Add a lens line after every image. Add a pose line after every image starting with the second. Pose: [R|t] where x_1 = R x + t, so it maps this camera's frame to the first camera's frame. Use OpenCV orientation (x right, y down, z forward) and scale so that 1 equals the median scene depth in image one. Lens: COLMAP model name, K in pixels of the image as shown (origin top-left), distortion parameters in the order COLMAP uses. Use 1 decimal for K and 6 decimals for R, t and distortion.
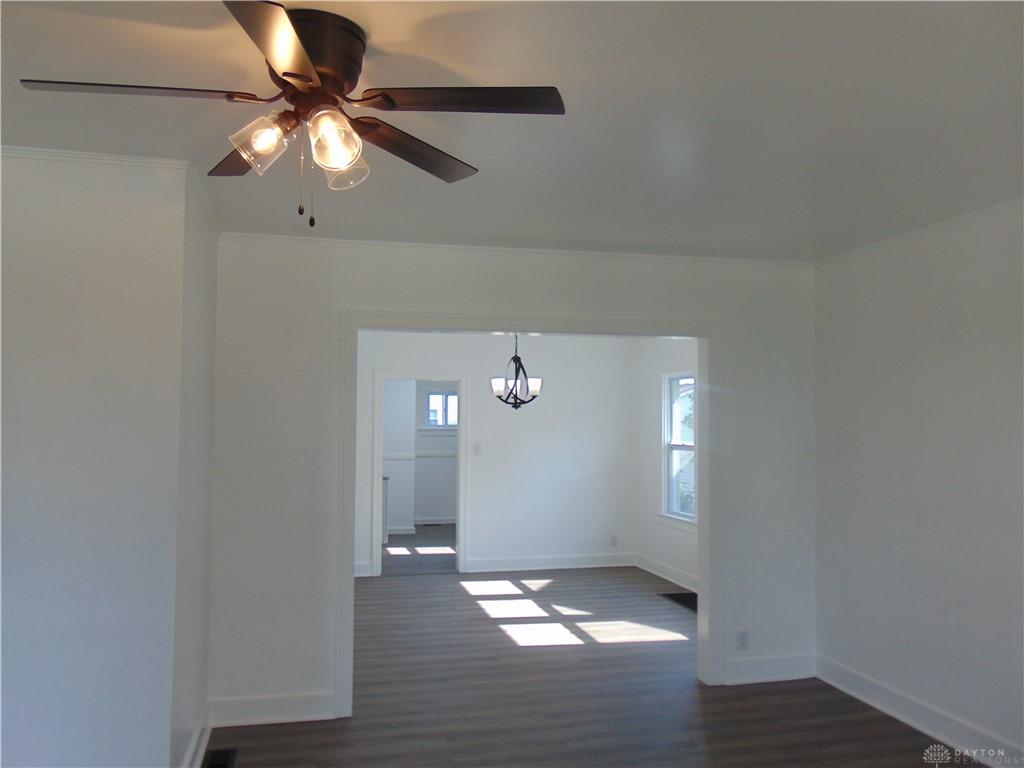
lens RADIAL K [[868.4, 0, 516.5], [0, 868.4, 379.0], [0, 0, 1]] dist [0.038307, 0.009123]
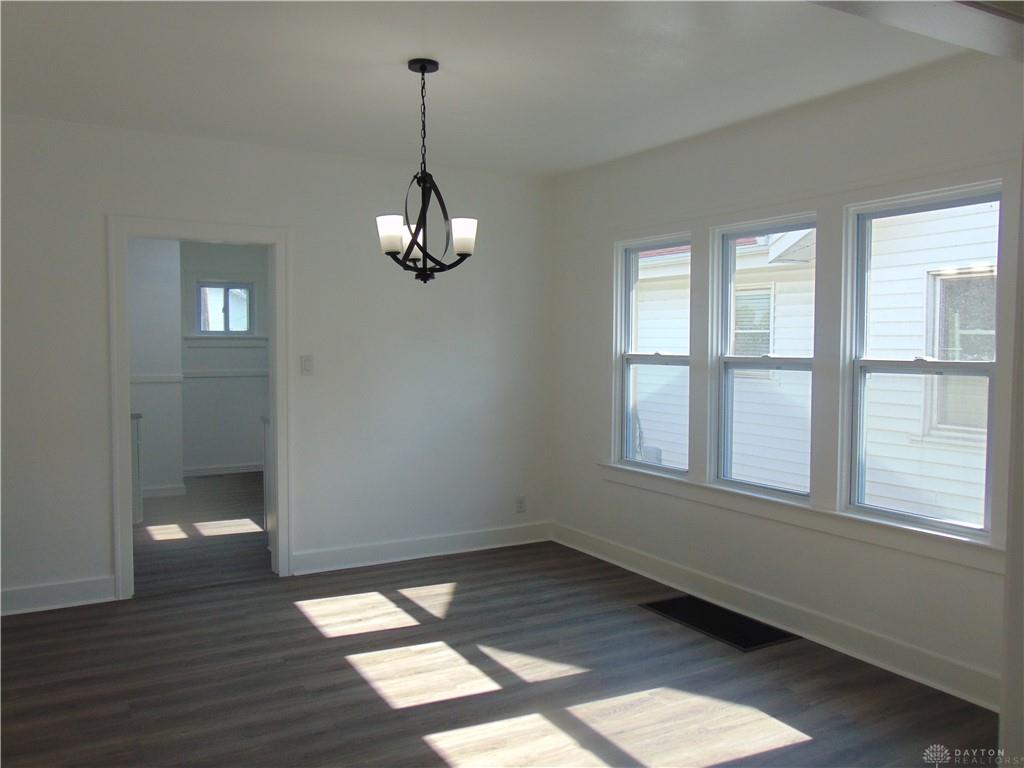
lens RADIAL K [[868.4, 0, 507.7], [0, 868.4, 394.5], [0, 0, 1]] dist [0.038307, 0.009123]
pose [[0.967306, -0.016141, 0.253096, -0.063645], [-0.012753, 0.993614, 0.112107, 0.033805], [-0.253289, -0.111669, 0.960924, 0.411503]]
